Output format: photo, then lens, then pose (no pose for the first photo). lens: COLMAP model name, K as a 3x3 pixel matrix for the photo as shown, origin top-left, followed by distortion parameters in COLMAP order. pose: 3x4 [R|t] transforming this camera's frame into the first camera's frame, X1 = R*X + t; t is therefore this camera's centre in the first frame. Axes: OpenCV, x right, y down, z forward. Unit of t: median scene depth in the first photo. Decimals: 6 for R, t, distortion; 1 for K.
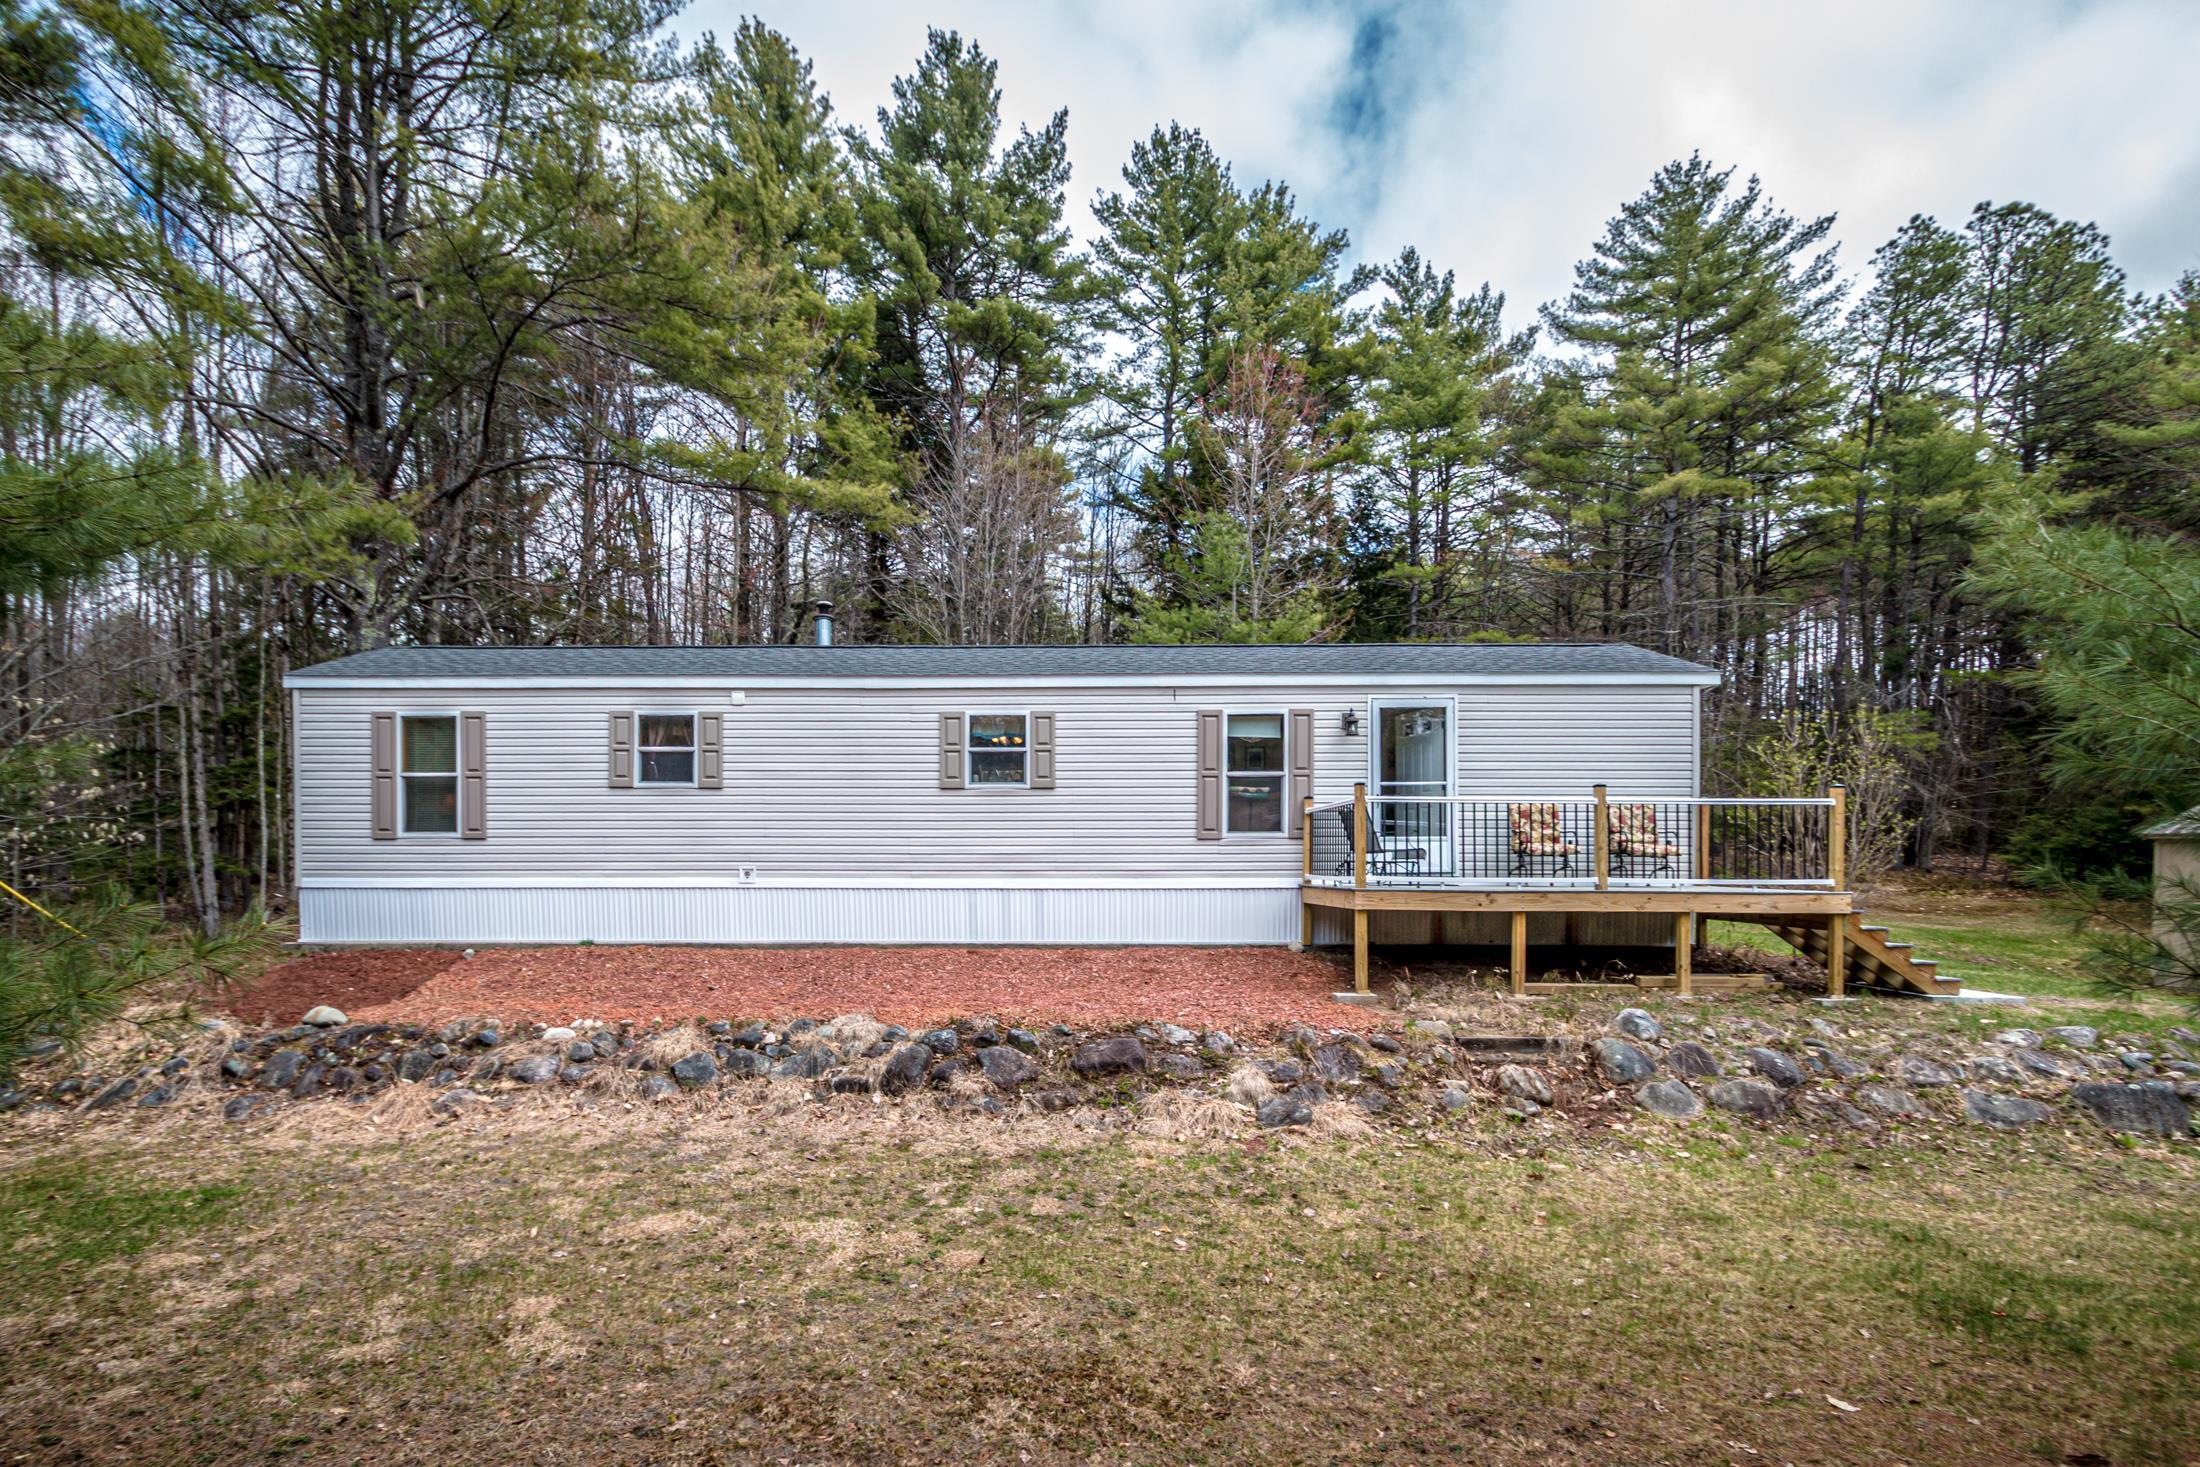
lens RADIAL K [[1069.1, 0, 1061.6], [0, 1069.1, 862.7], [0, 0, 1]] dist [0.006719, -0.015182]
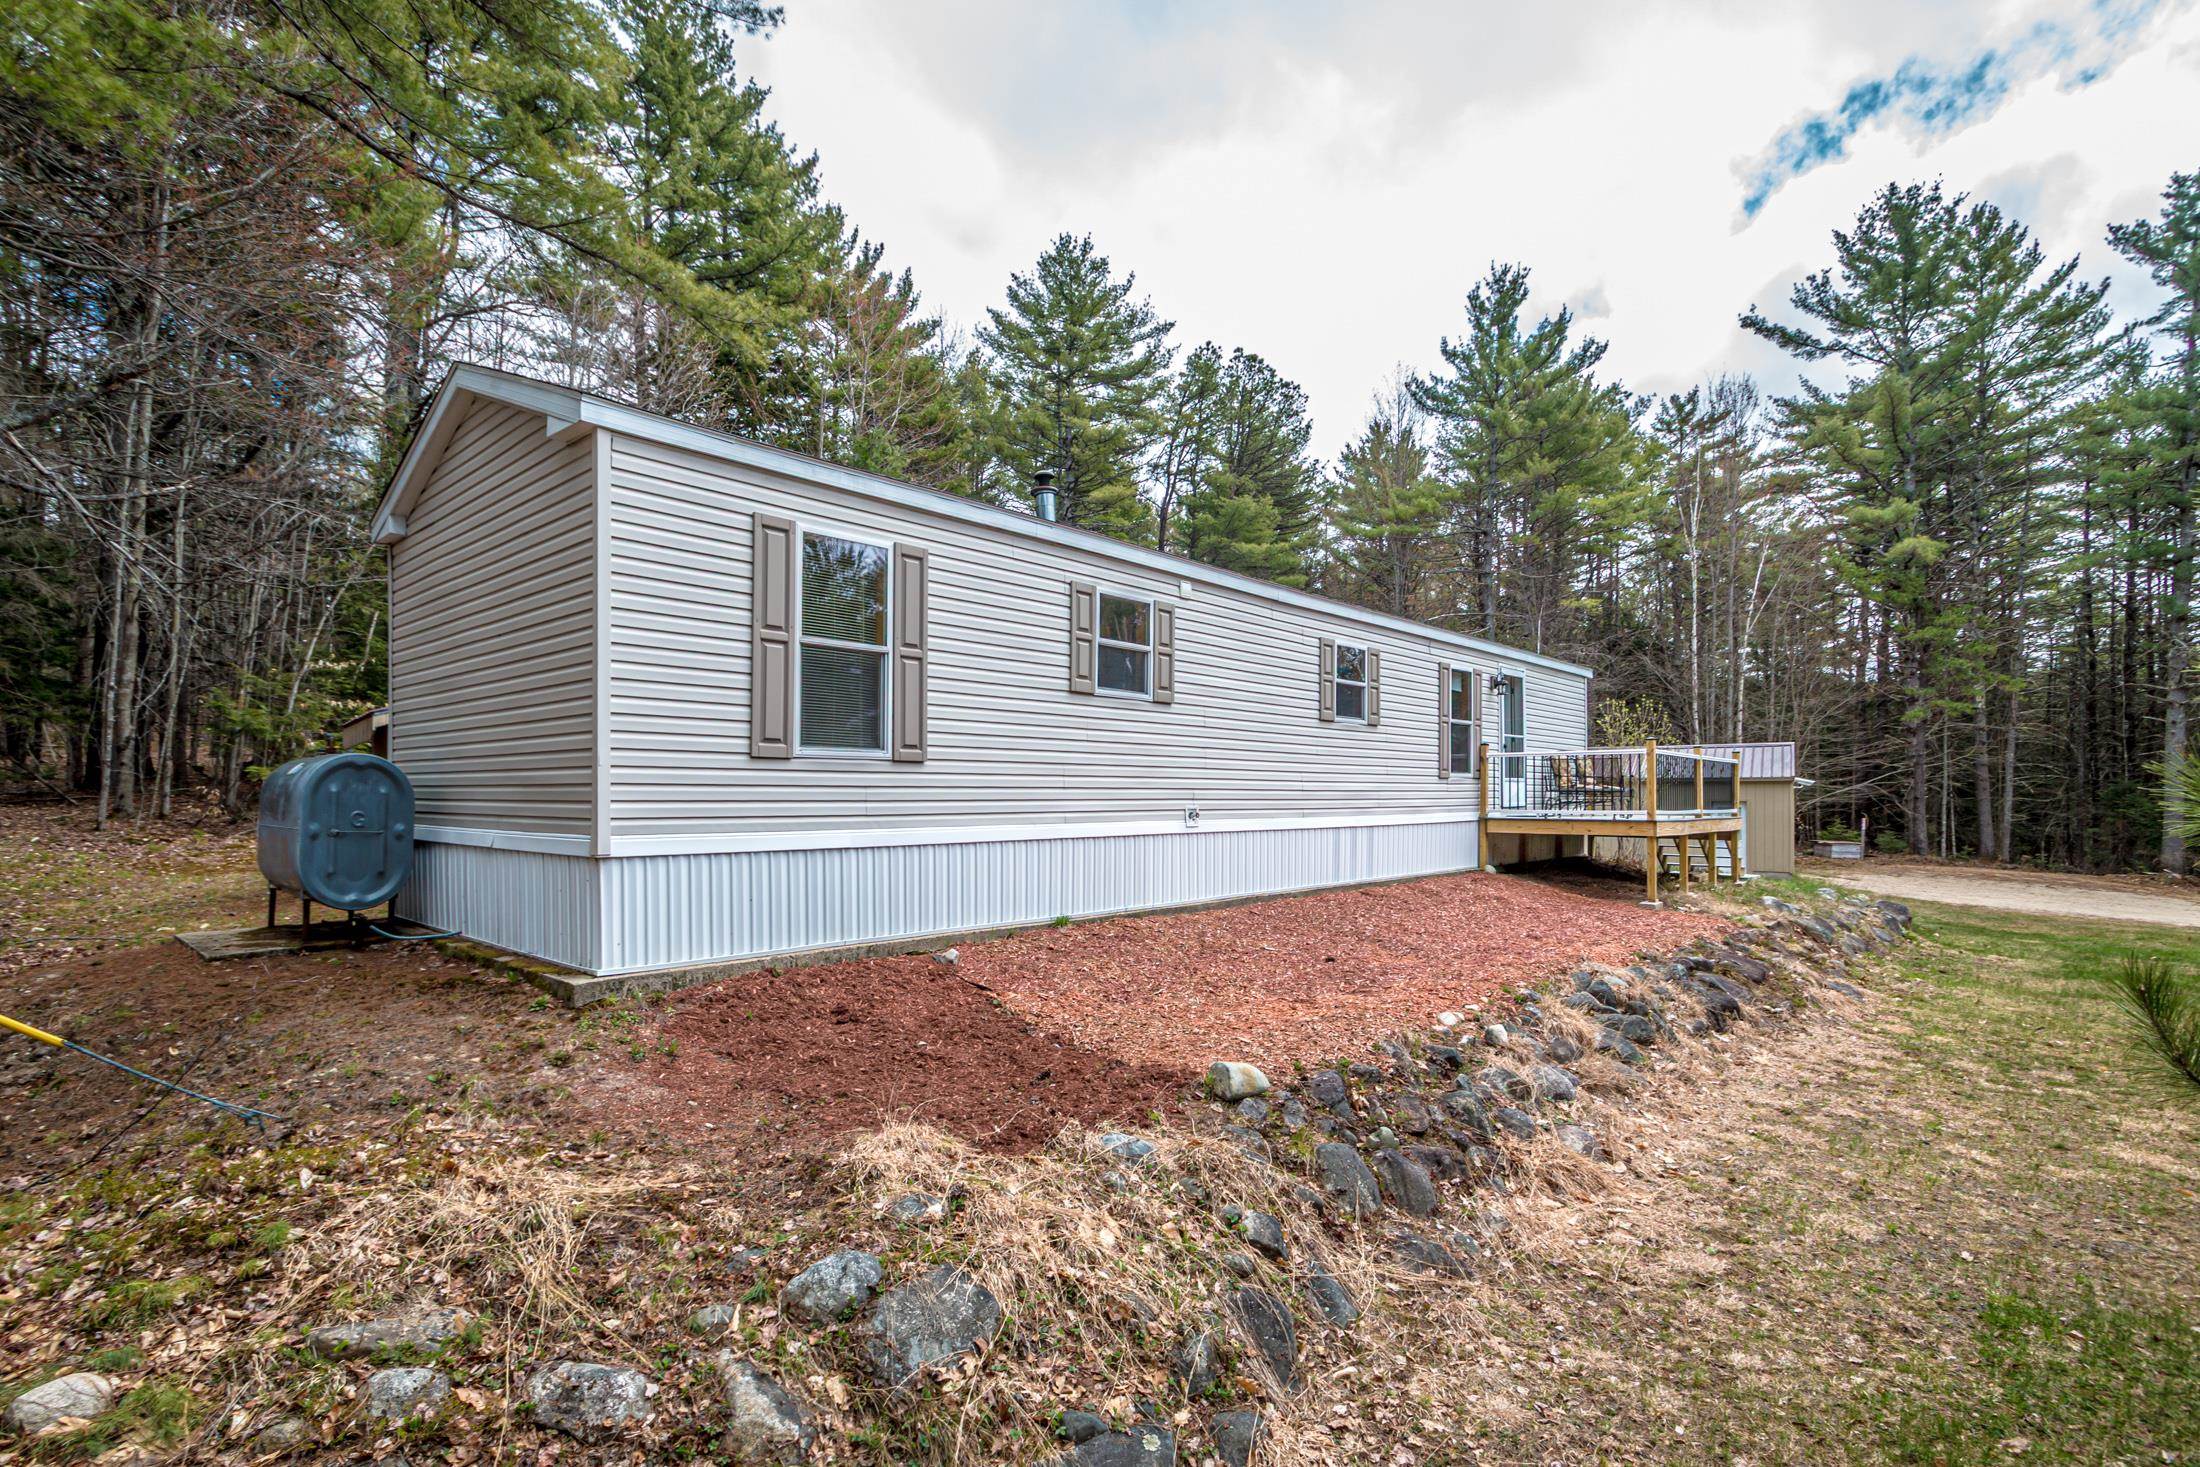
lens RADIAL K [[1069.1, 0, 1063.5], [0, 1069.1, 809.8], [0, 0, 1]] dist [0.006719, -0.015182]
pose [[0.659772, -0.009098, 0.751411, -0.939184], [0.014208, 0.999899, -0.000368, 0.005286], [-0.751331, 0.010919, 0.659835, 0.548827]]
